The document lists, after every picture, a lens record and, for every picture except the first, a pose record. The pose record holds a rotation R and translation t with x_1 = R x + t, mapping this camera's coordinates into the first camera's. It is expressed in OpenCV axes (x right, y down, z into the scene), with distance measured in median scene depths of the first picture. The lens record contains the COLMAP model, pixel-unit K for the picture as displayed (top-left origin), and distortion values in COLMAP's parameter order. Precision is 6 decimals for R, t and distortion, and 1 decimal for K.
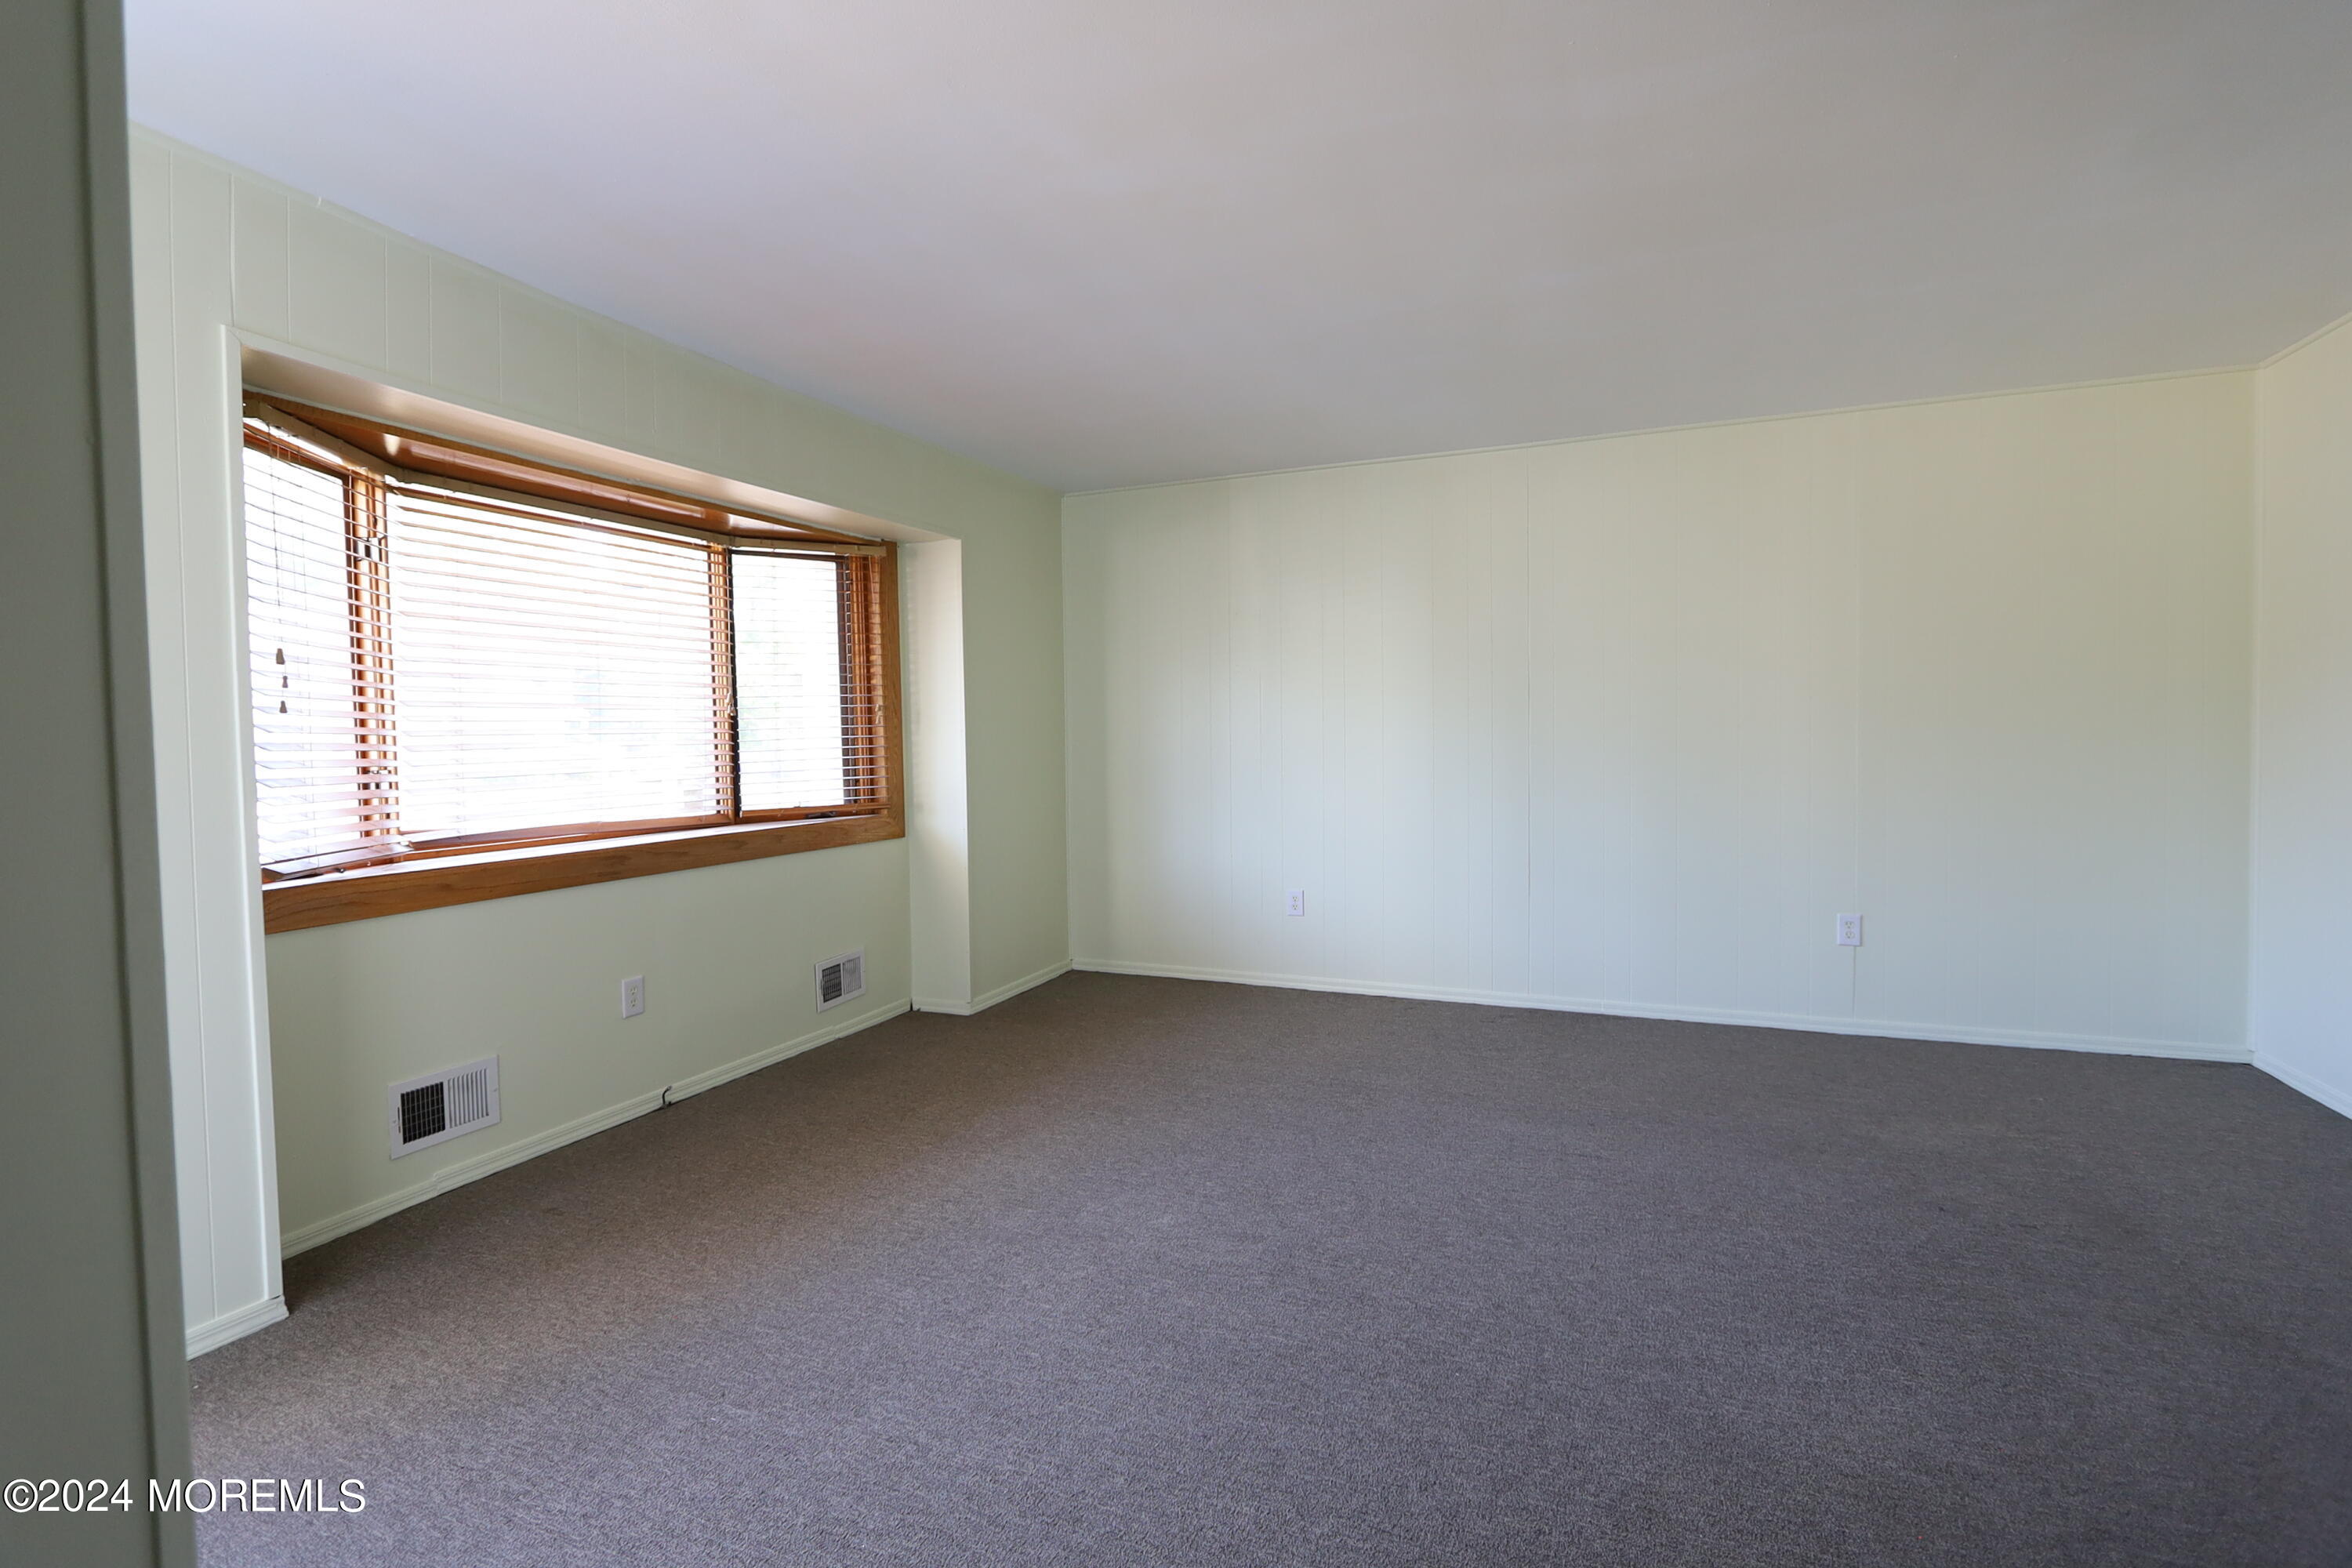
lens RADIAL K [[1072.8, 0, 1163.4], [0, 1072.8, 755.7], [0, 0, 1]] dist [-0.022913, 0.000050]
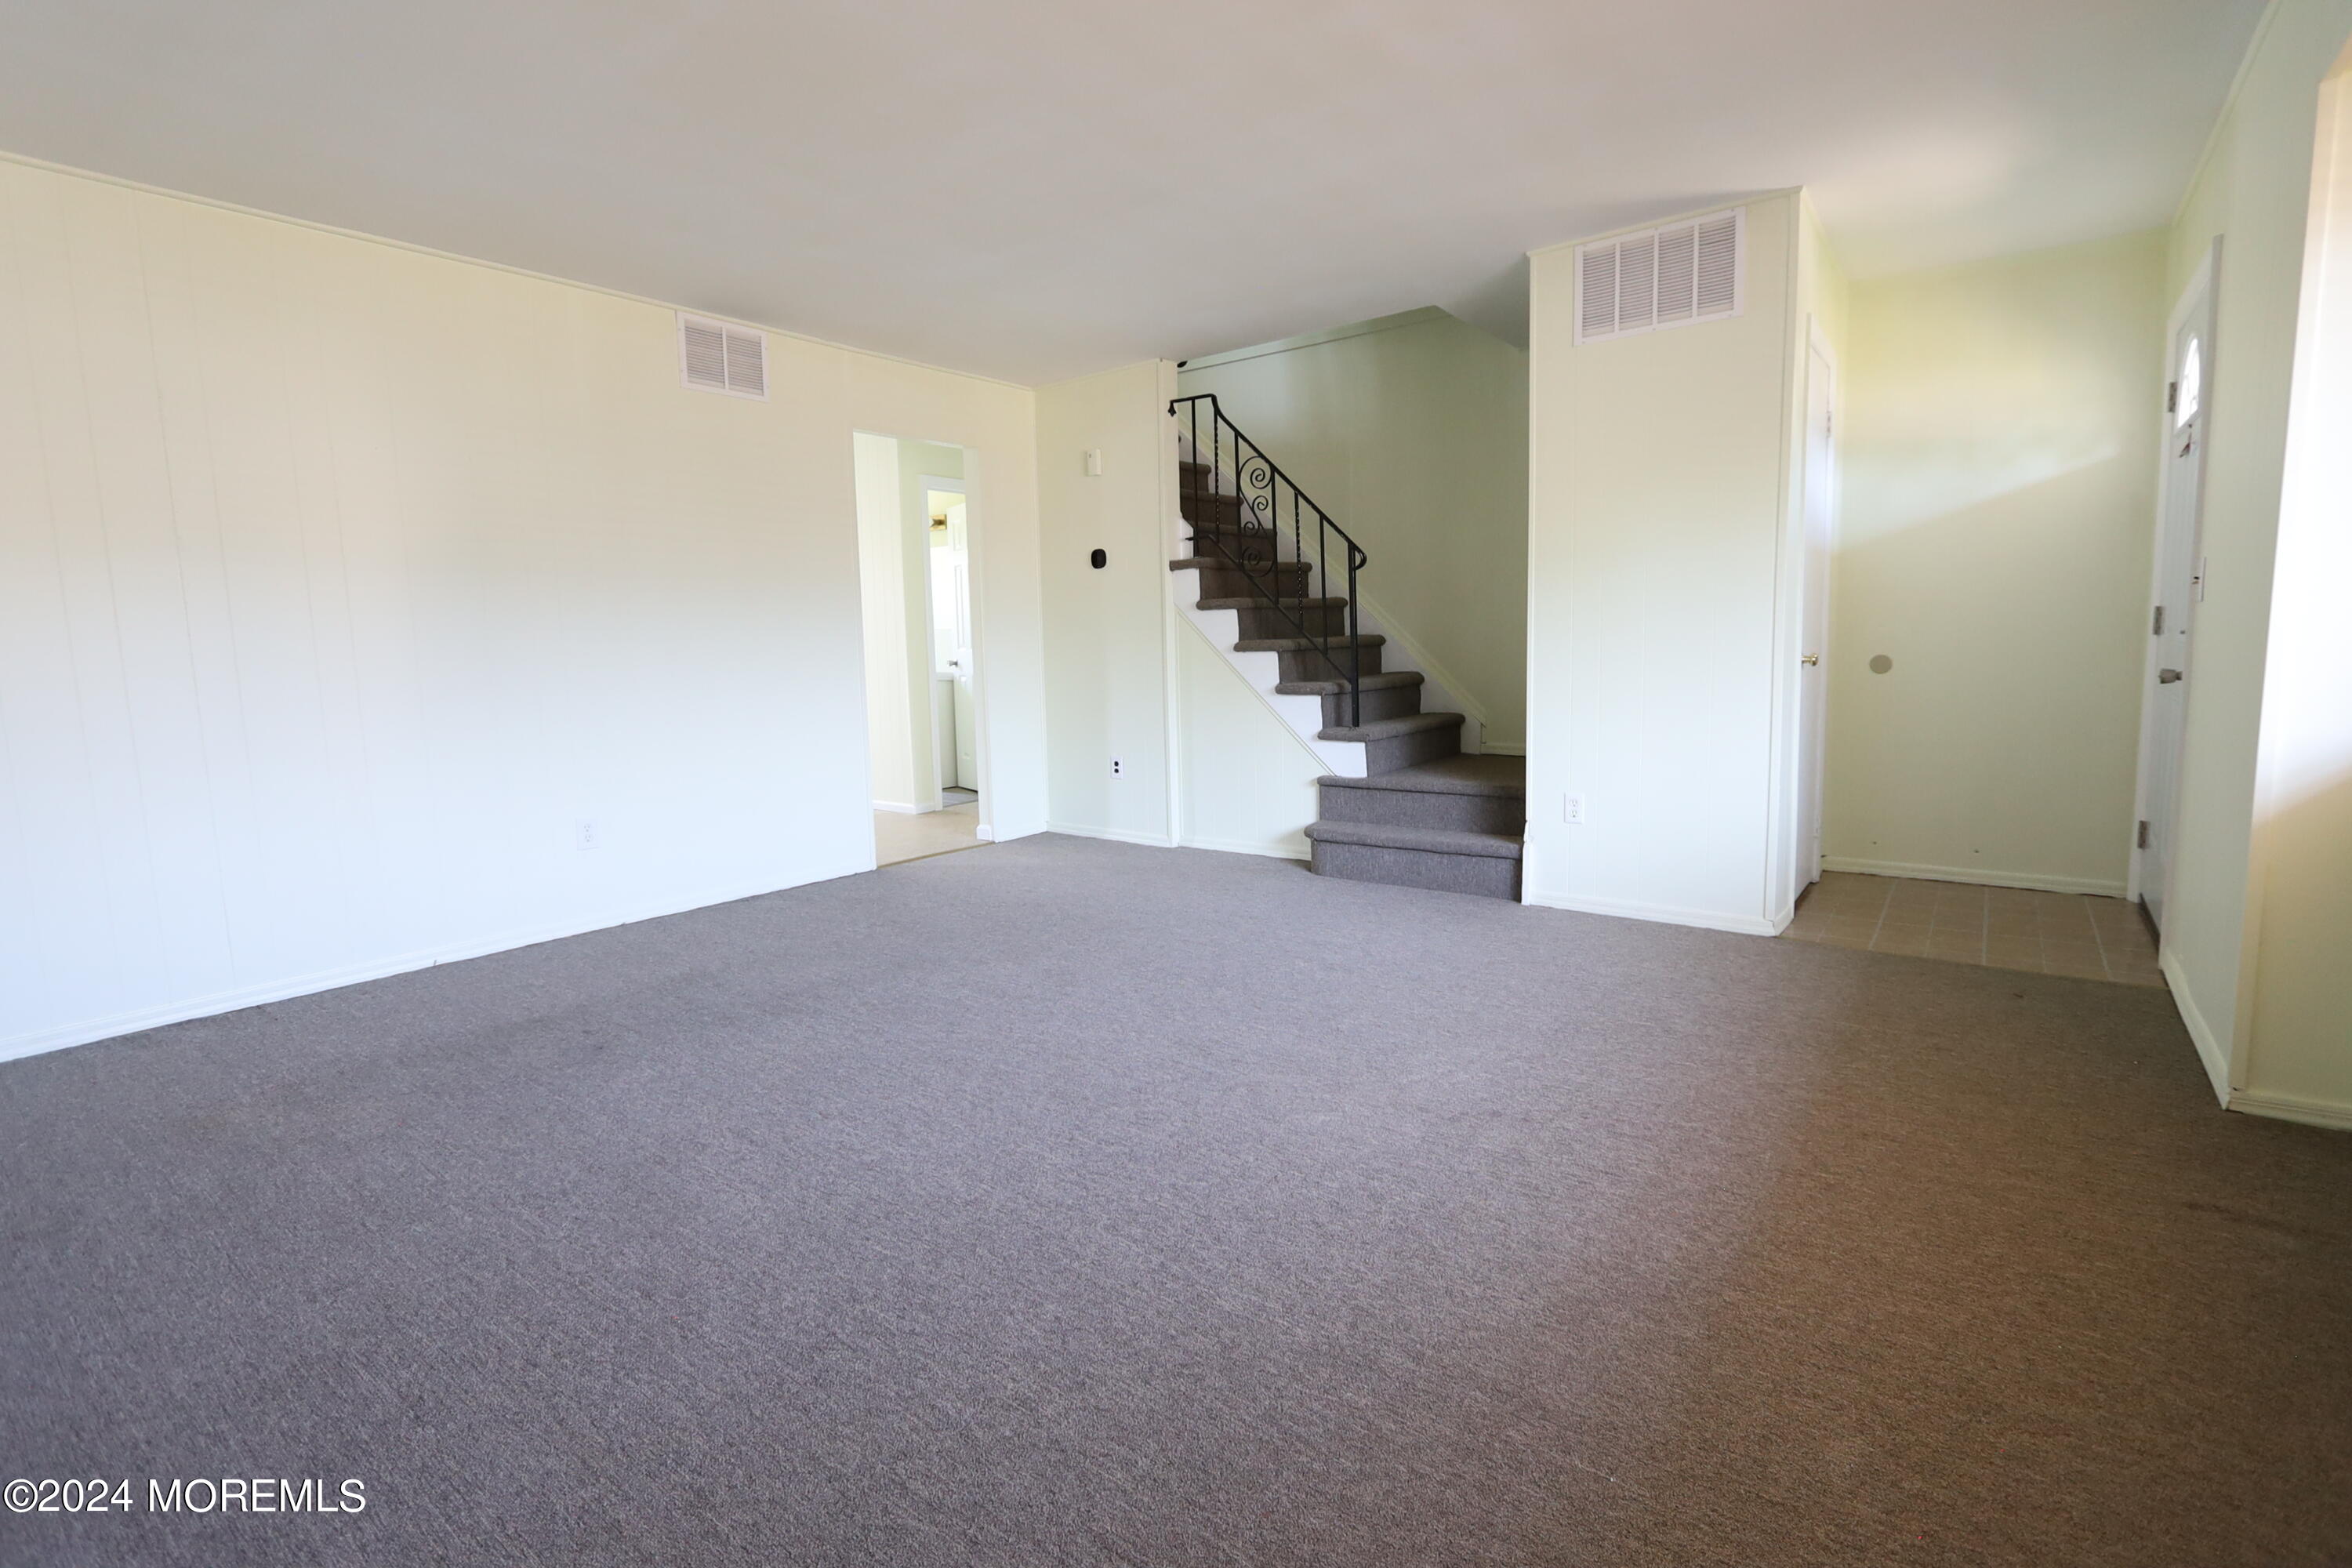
lens RADIAL K [[1072.8, 0, 1163.4], [0, 1072.8, 755.7], [0, 0, 1]] dist [-0.022913, 0.000050]
pose [[-0.967972, 0.024224, 0.249886, -0.065584], [0.058235, 0.989852, 0.129625, 0.011761], [-0.244210, 0.140026, -0.959560, 1.151715]]
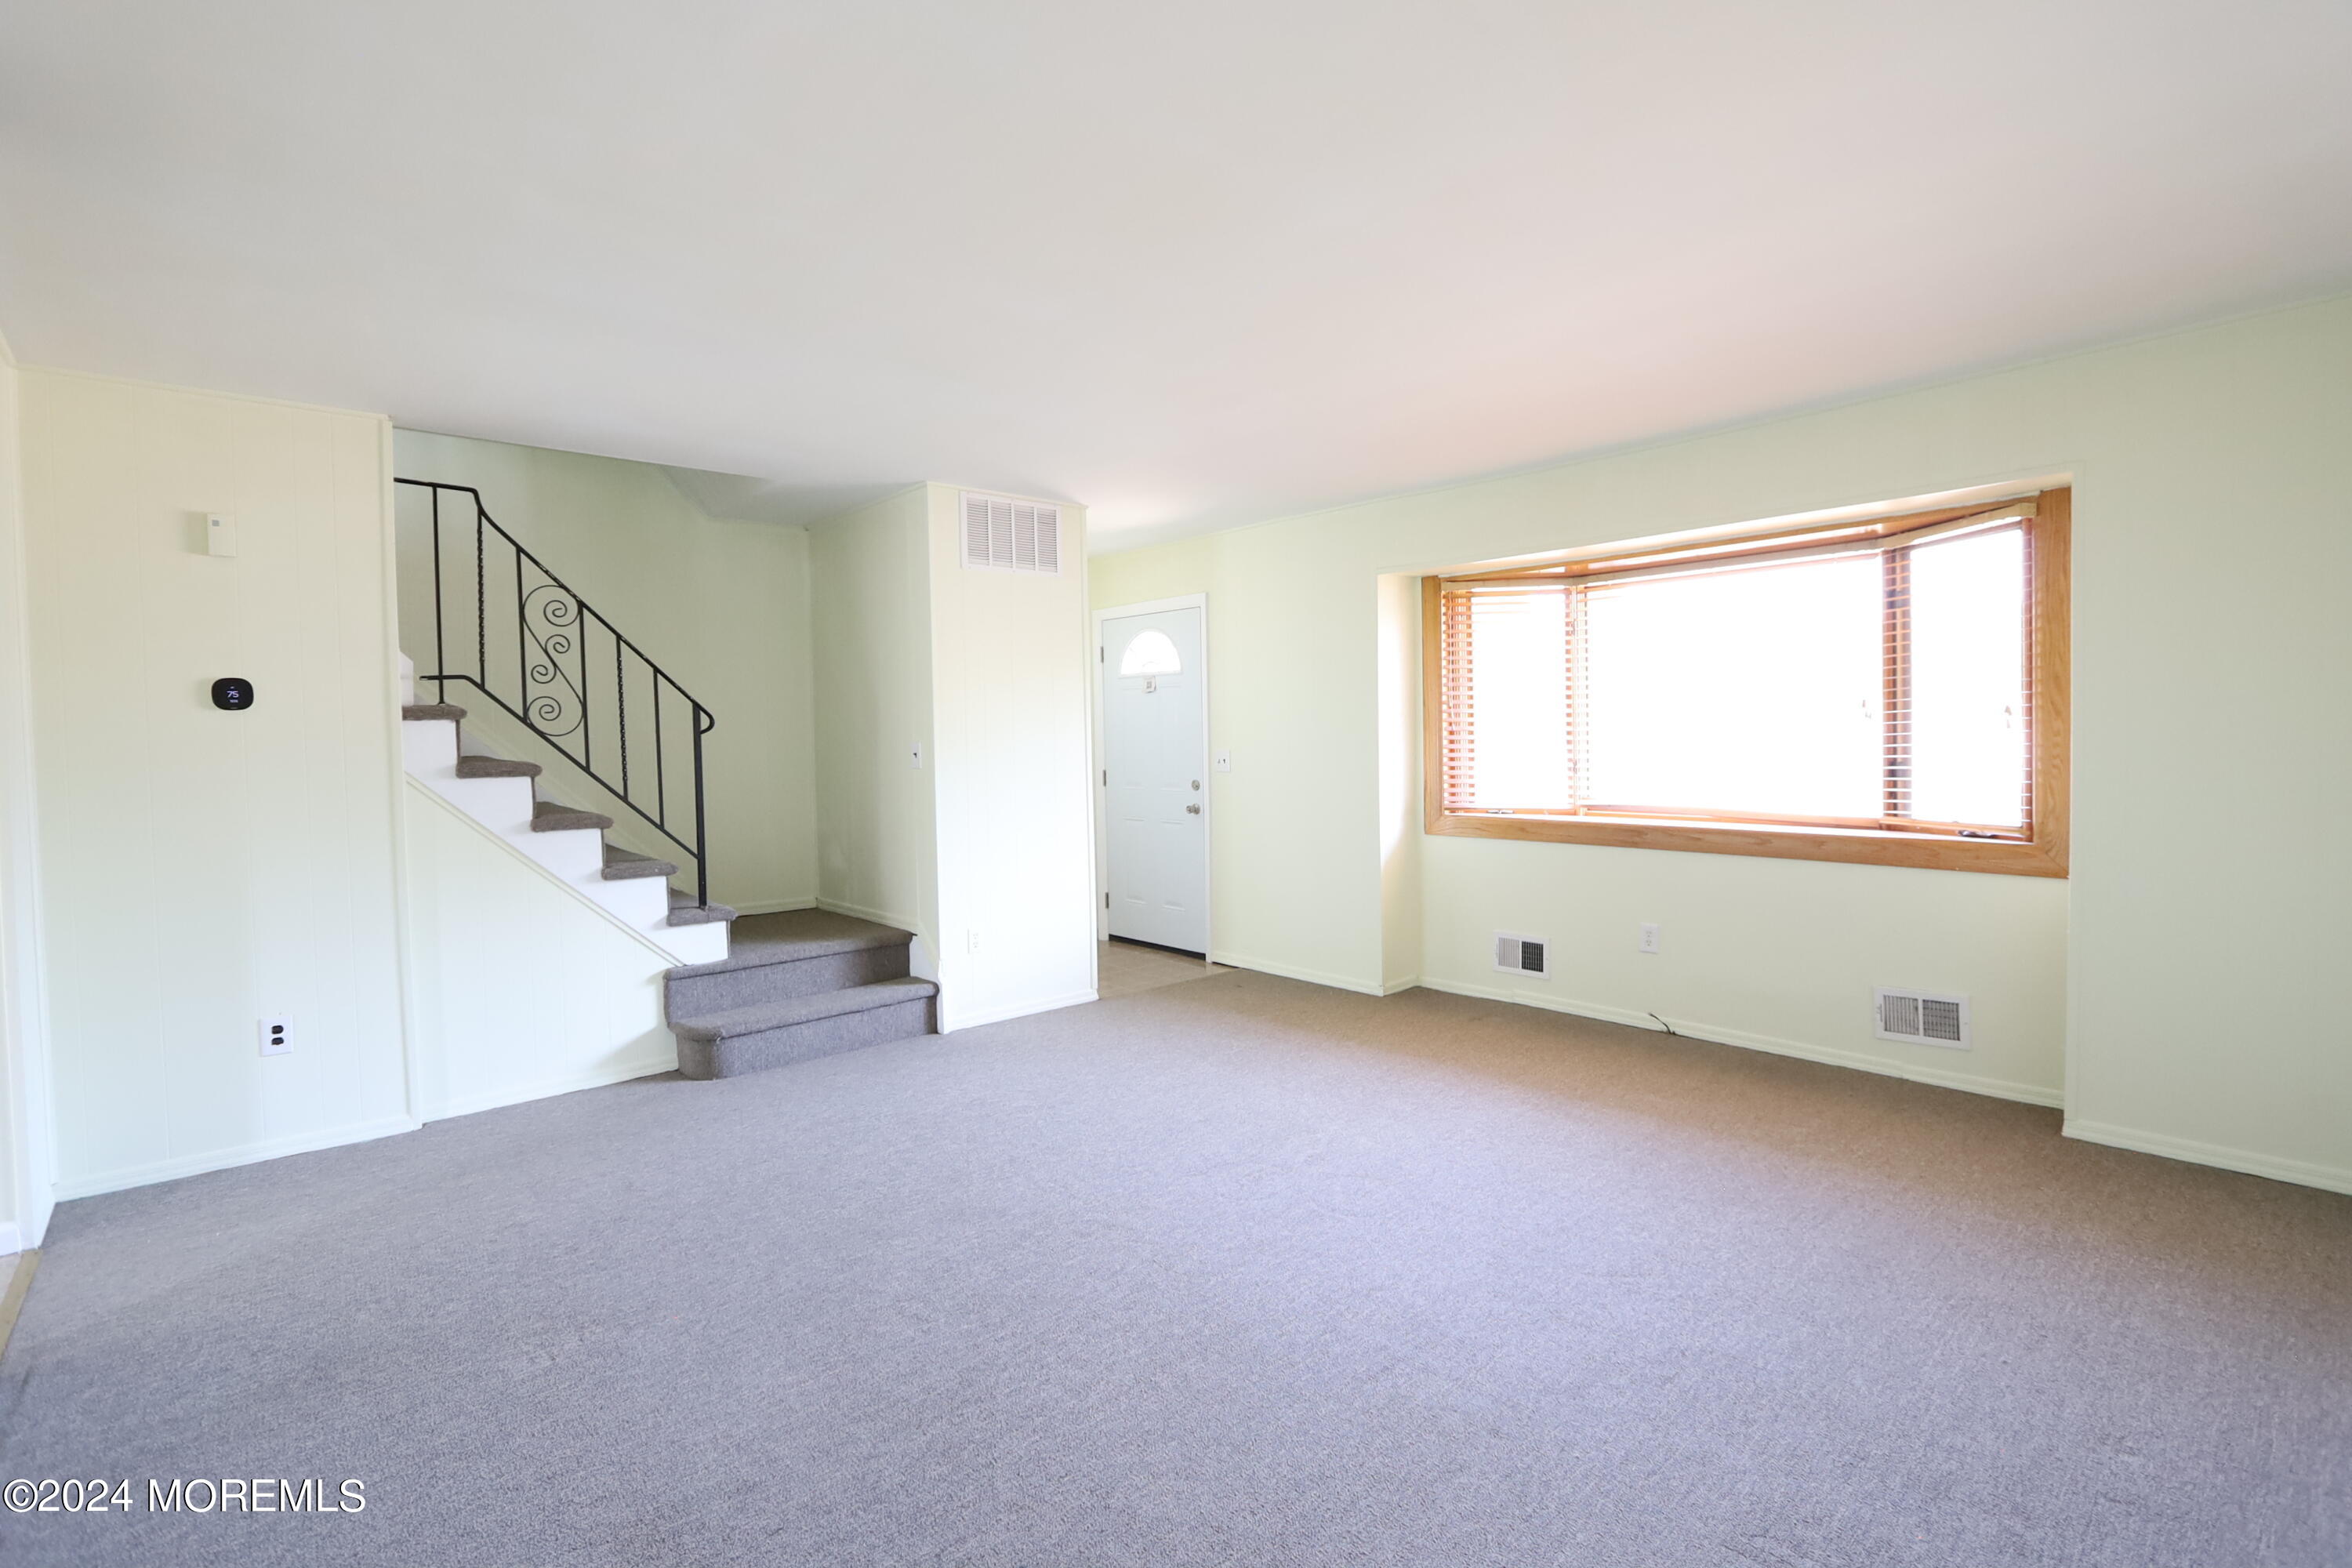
lens RADIAL K [[1072.8, 0, 1163.4], [0, 1072.8, 755.7], [0, 0, 1]] dist [-0.022913, 0.000050]
pose [[-0.416506, 0.046881, -0.907923, 0.771177], [0.001443, 0.998702, 0.050907, -0.054332], [0.909132, 0.019893, -0.416033, 0.816777]]
